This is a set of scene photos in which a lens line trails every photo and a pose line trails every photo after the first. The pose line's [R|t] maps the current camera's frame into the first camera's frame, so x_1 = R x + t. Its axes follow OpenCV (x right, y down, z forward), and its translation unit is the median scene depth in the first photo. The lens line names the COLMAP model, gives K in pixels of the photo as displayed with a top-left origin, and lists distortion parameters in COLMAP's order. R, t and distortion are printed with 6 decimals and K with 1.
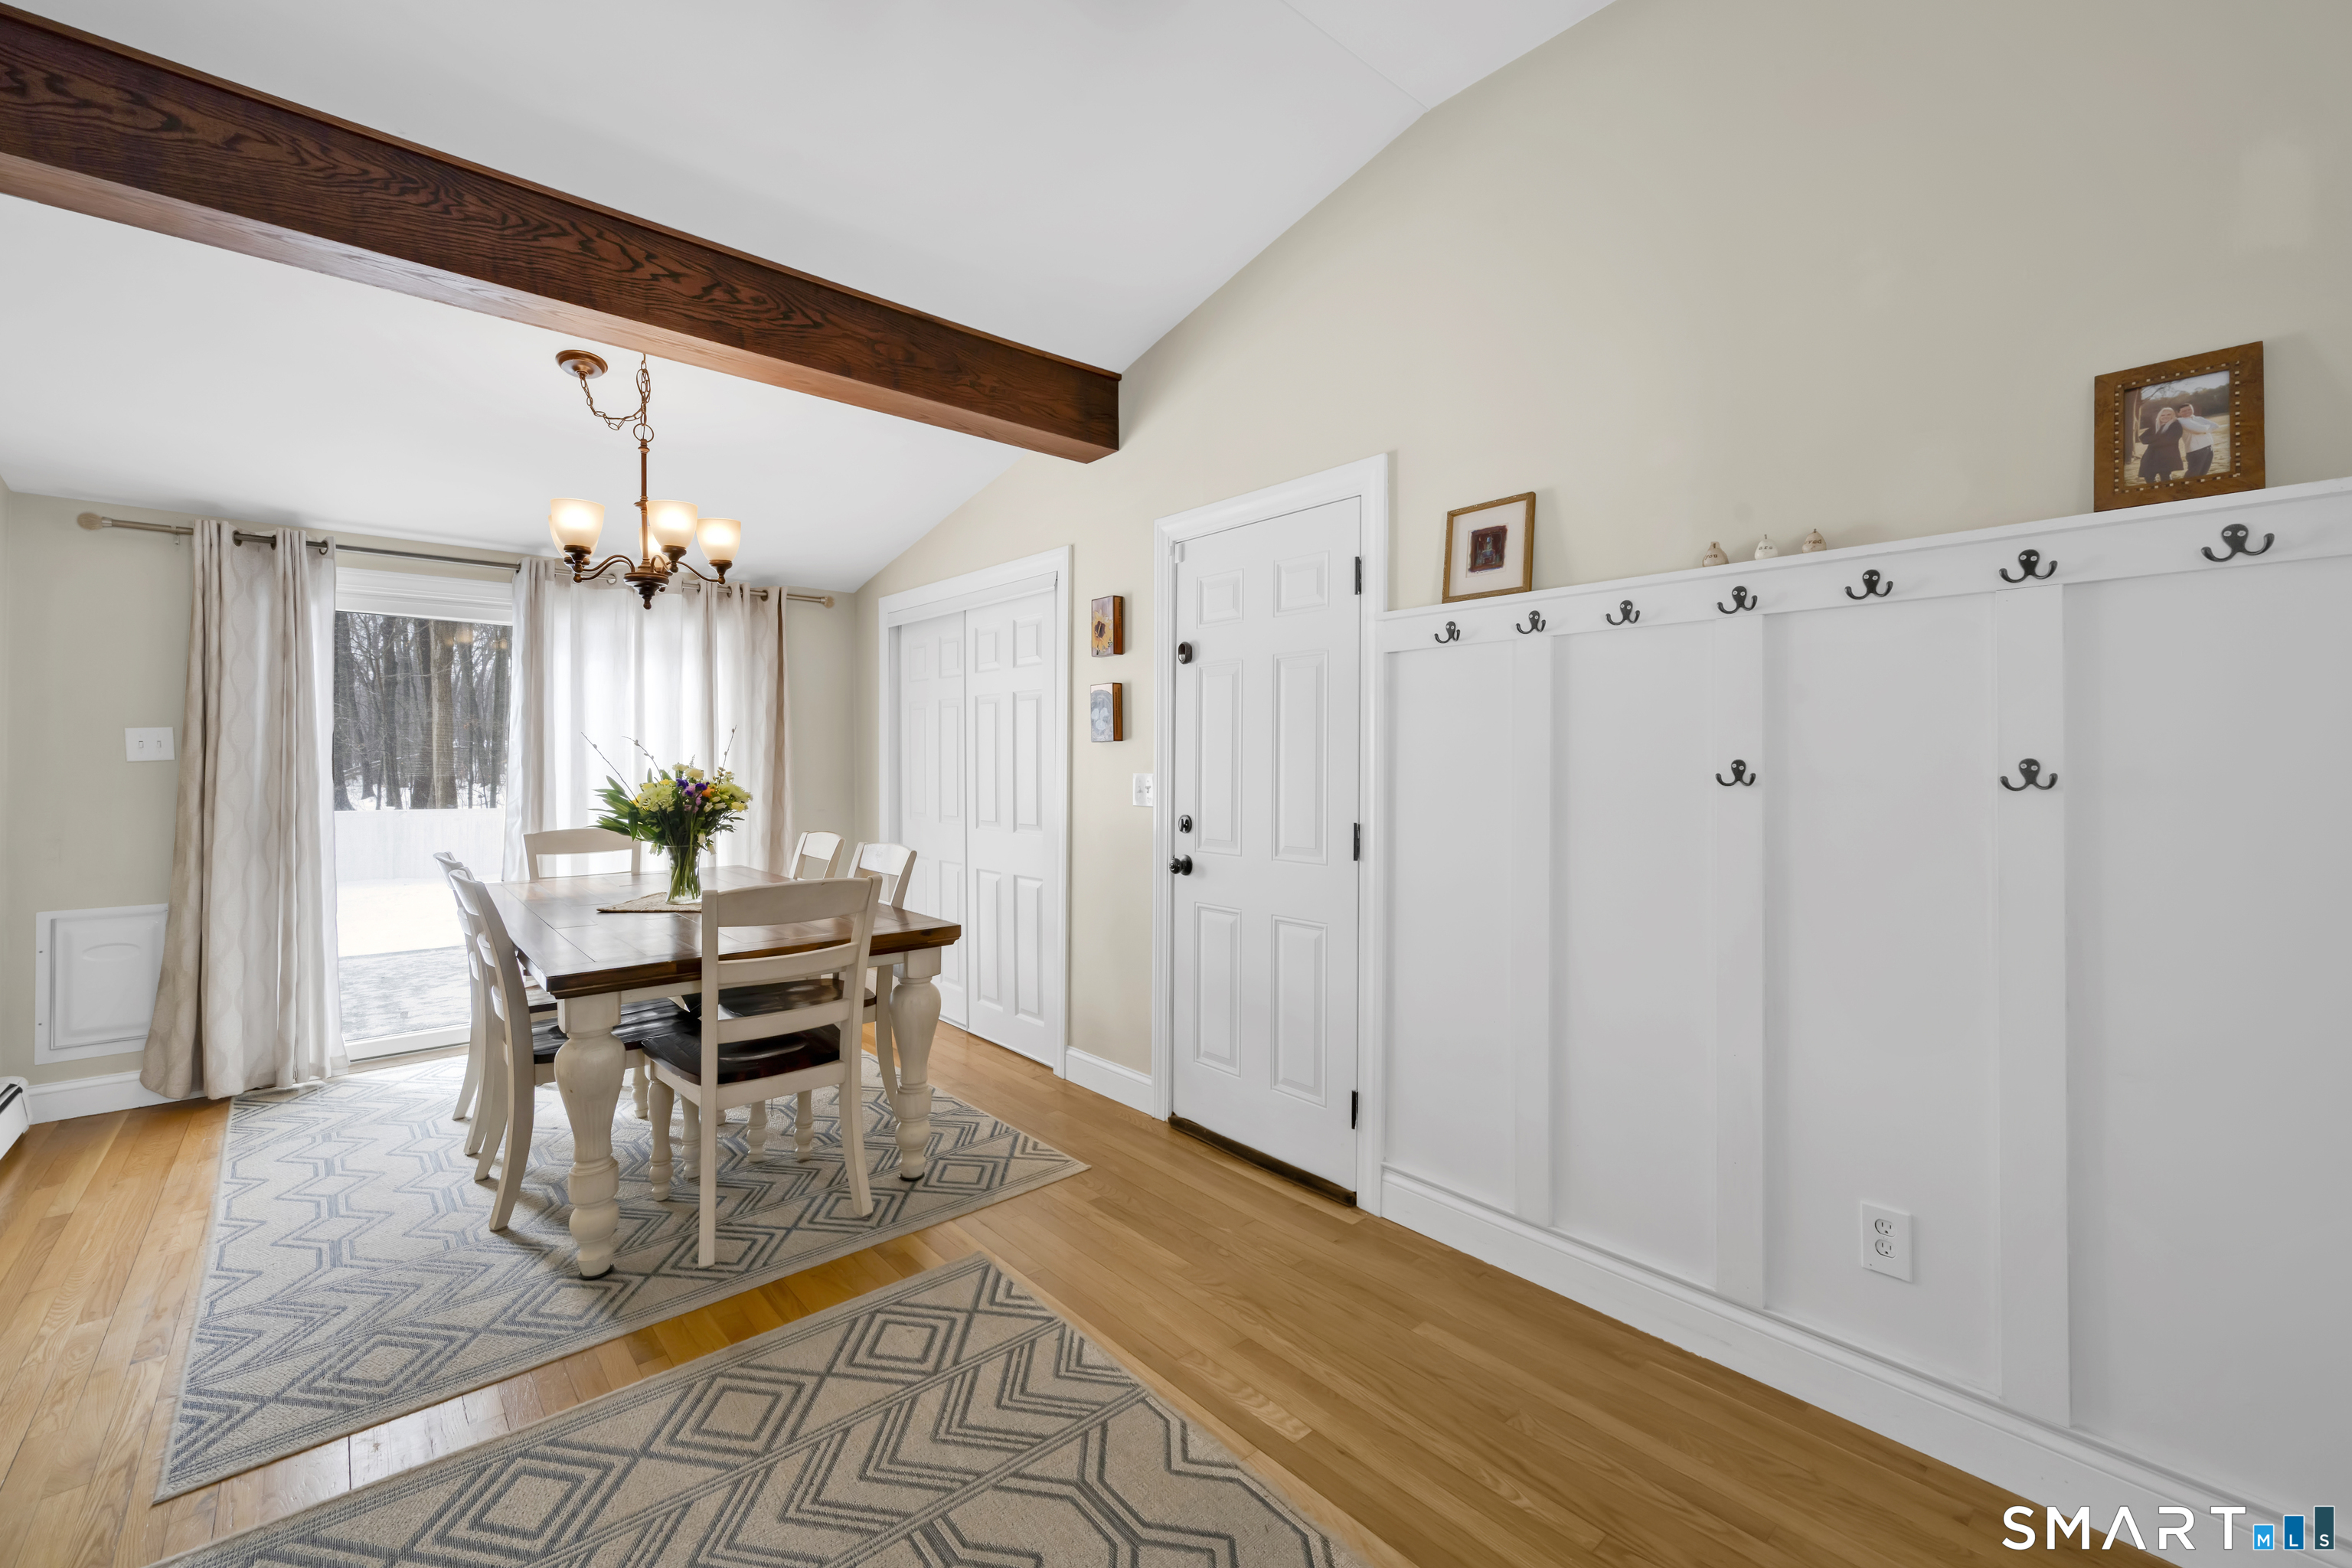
lens RADIAL K [[959.9, 0, 1207.0], [0, 959.9, 750.3], [0, 0, 1]] dist [0.000198, -0.000427]
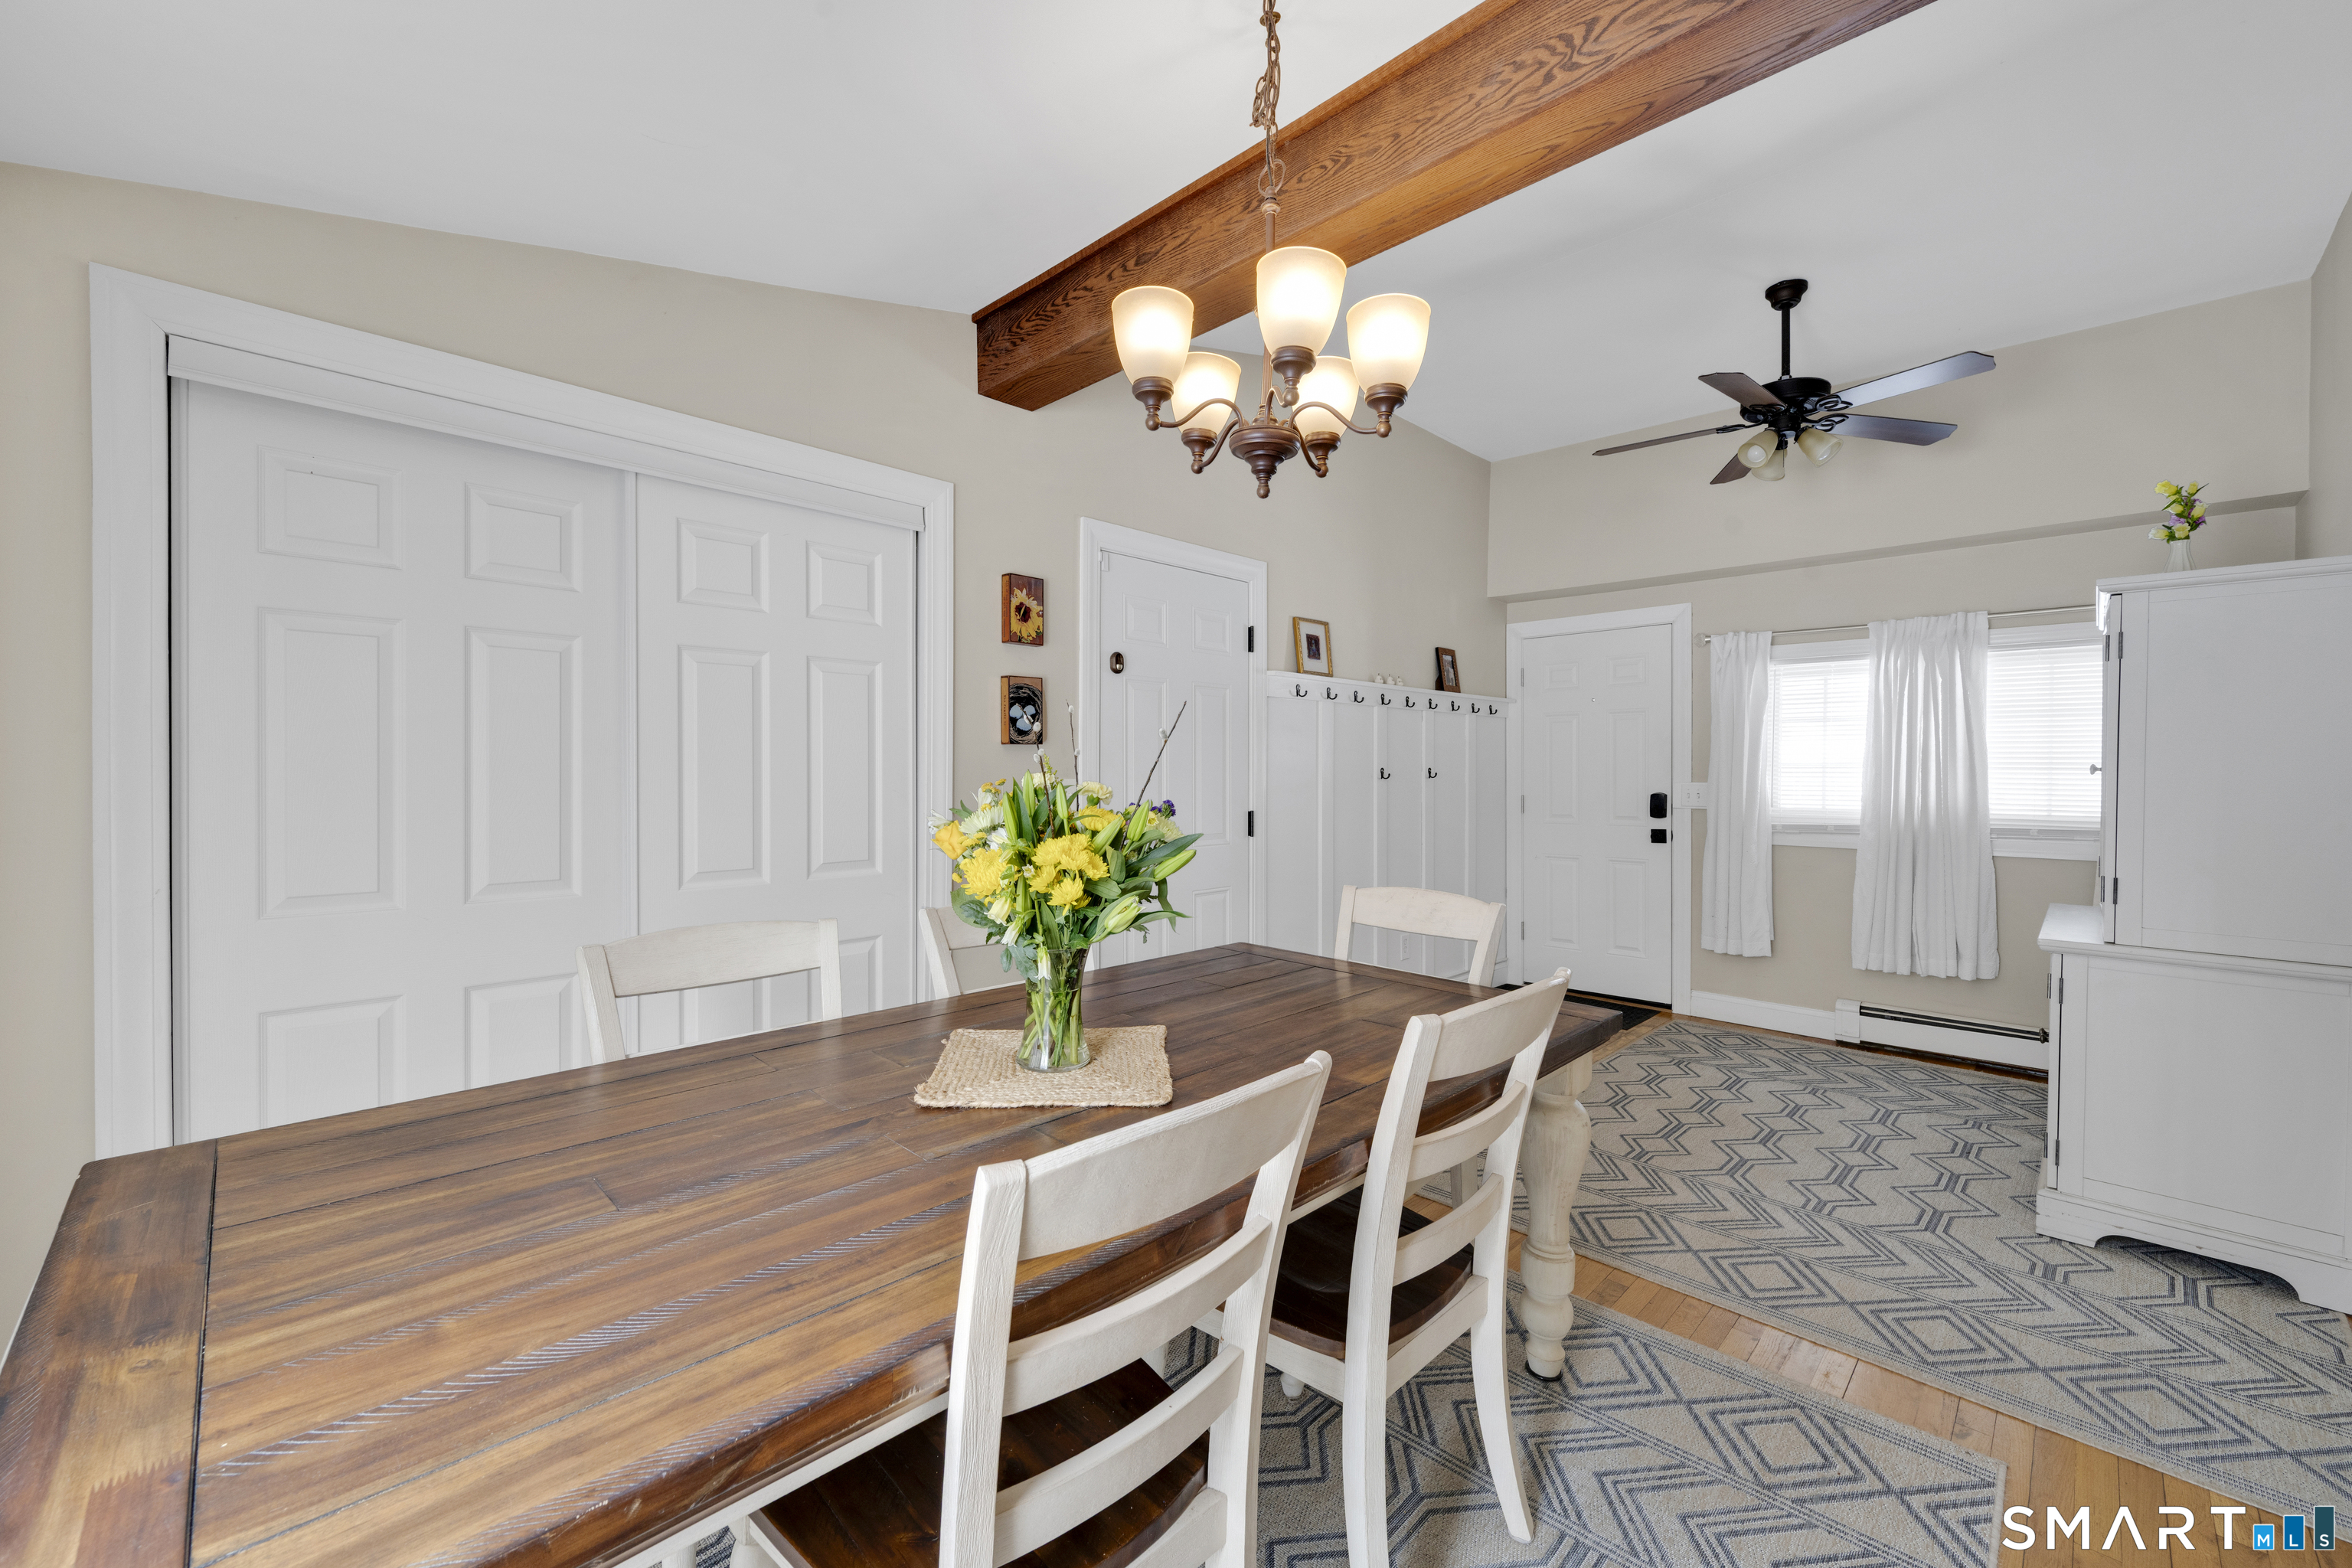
lens RADIAL K [[935.3, 0, 1166.3], [0, 935.3, 780.2], [0, 0, 1]] dist [0.000428, 0.000023]
pose [[-0.047477, -0.016413, 0.998737, -1.445316], [-0.018249, 0.999712, 0.015562, 0.011725], [-0.998706, -0.017487, -0.047763, 1.387014]]
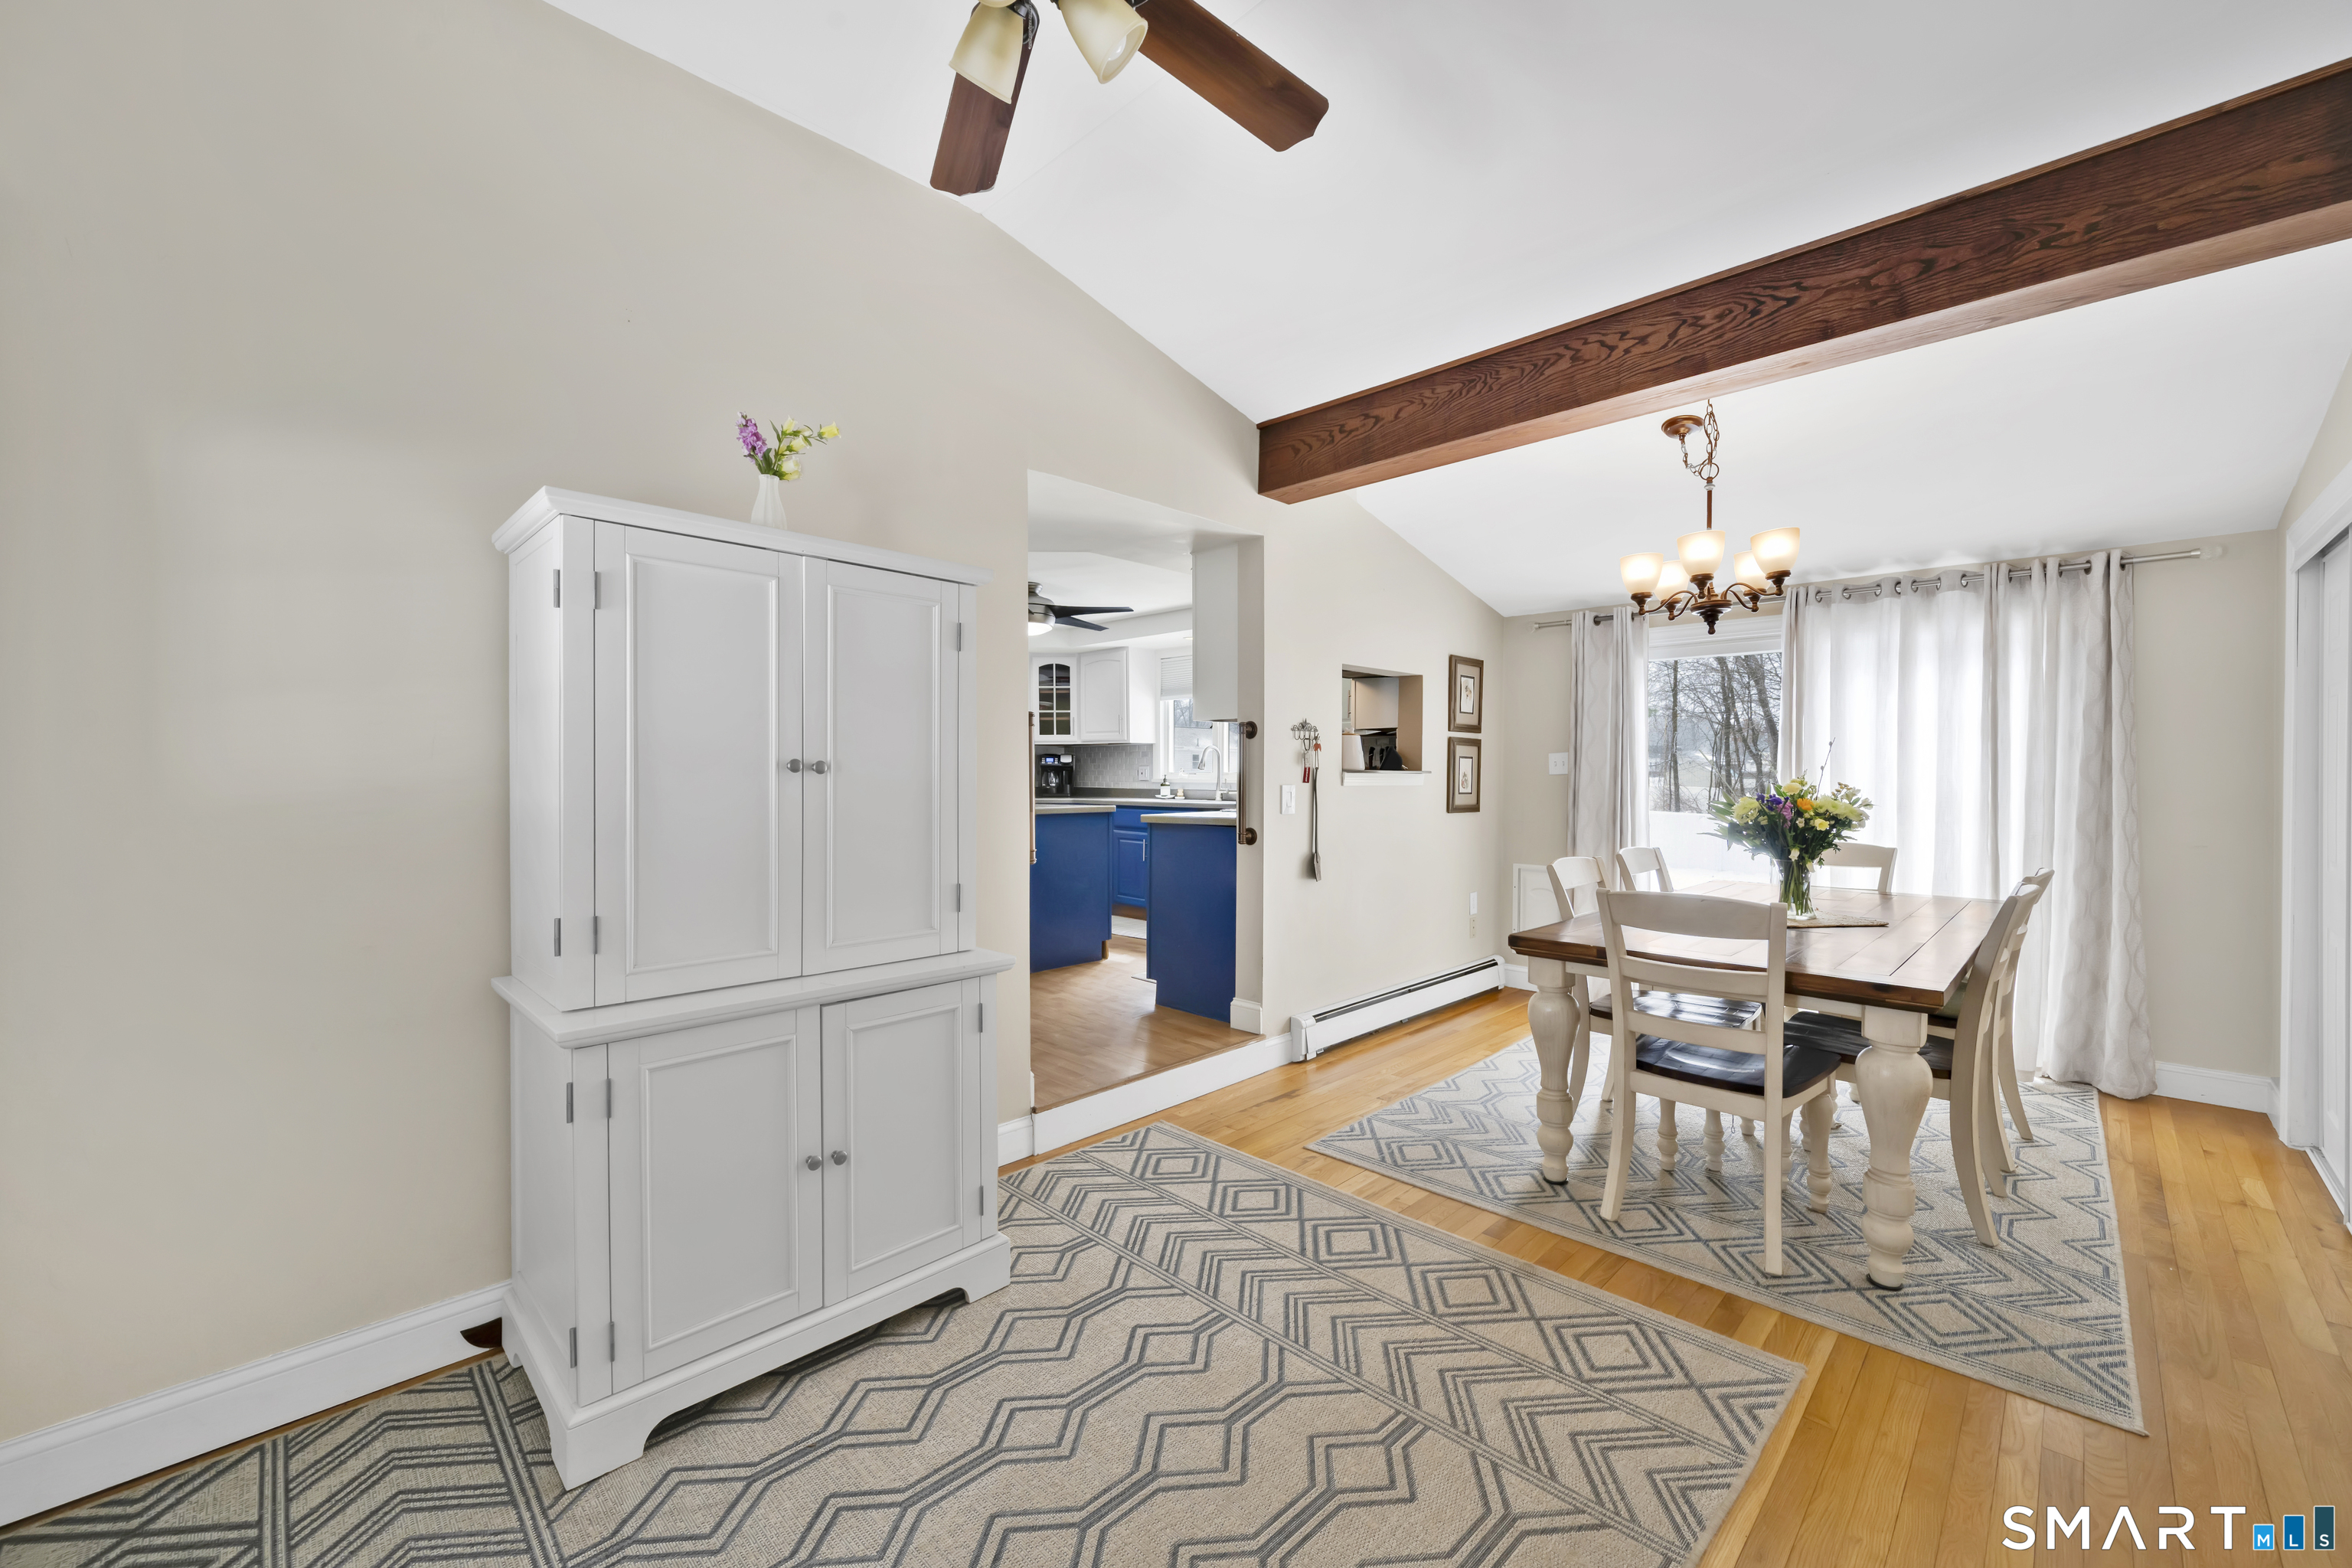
lens RADIAL K [[935.3, 0, 1166.3], [0, 935.3, 780.2], [0, 0, 1]] dist [0.000428, 0.000023]
pose [[0.050286, 0.008965, -0.998695, 0.563116], [0.006590, 0.999935, 0.009308, 0.003711], [0.998713, -0.007049, 0.050224, 0.432527]]
